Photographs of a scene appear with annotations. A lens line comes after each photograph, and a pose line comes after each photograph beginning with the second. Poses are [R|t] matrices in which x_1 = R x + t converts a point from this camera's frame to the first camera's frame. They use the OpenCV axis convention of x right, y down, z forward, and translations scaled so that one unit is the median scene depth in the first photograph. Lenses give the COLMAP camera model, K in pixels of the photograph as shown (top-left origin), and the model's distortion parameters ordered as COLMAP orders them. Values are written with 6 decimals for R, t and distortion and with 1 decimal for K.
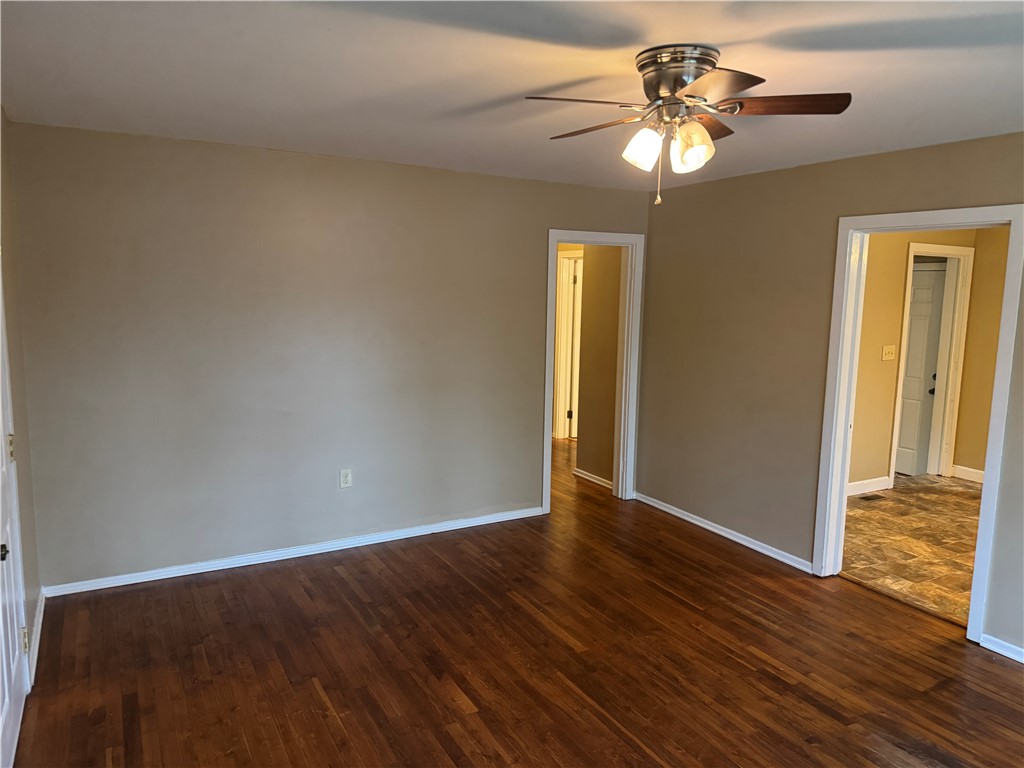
lens RADIAL K [[726.2, 0, 512.0], [0, 726.2, 384.0], [0, 0, 1]] dist [0.007630, -0.005733]
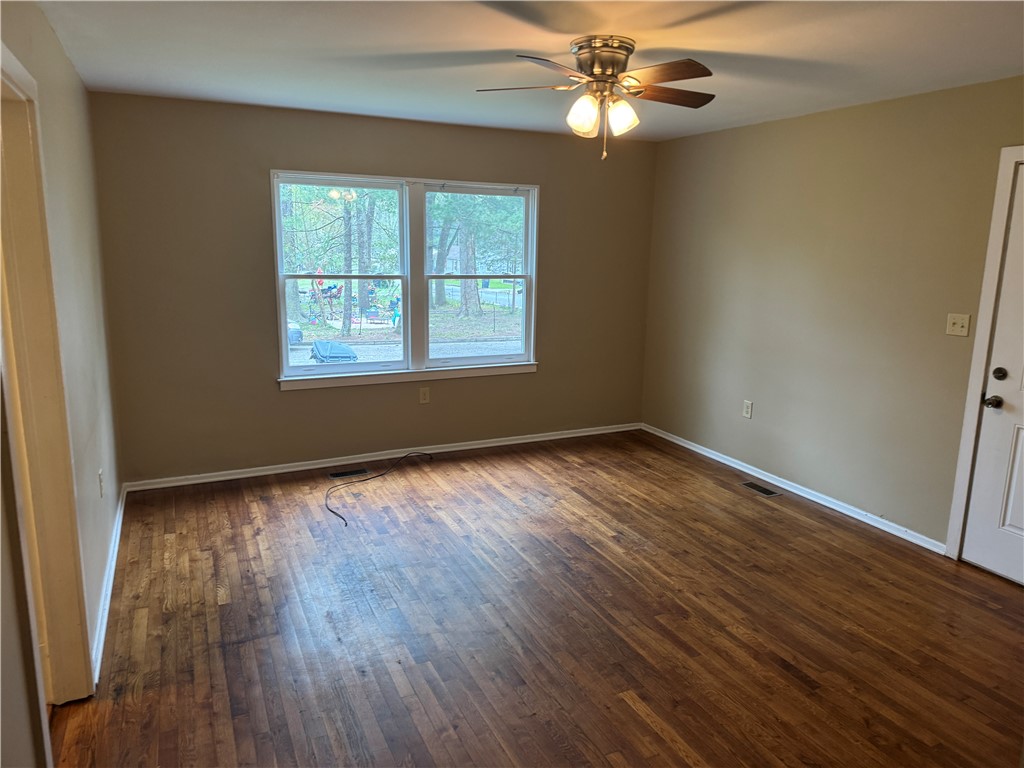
lens RADIAL K [[726.2, 0, 512.0], [0, 726.2, 384.0], [0, 0, 1]] dist [0.007630, -0.005733]
pose [[-0.995940, -0.048891, 0.075580, 0.196928], [-0.021560, 0.944760, 0.327052, -0.232643], [-0.087395, 0.324095, -0.941979, 1.833690]]
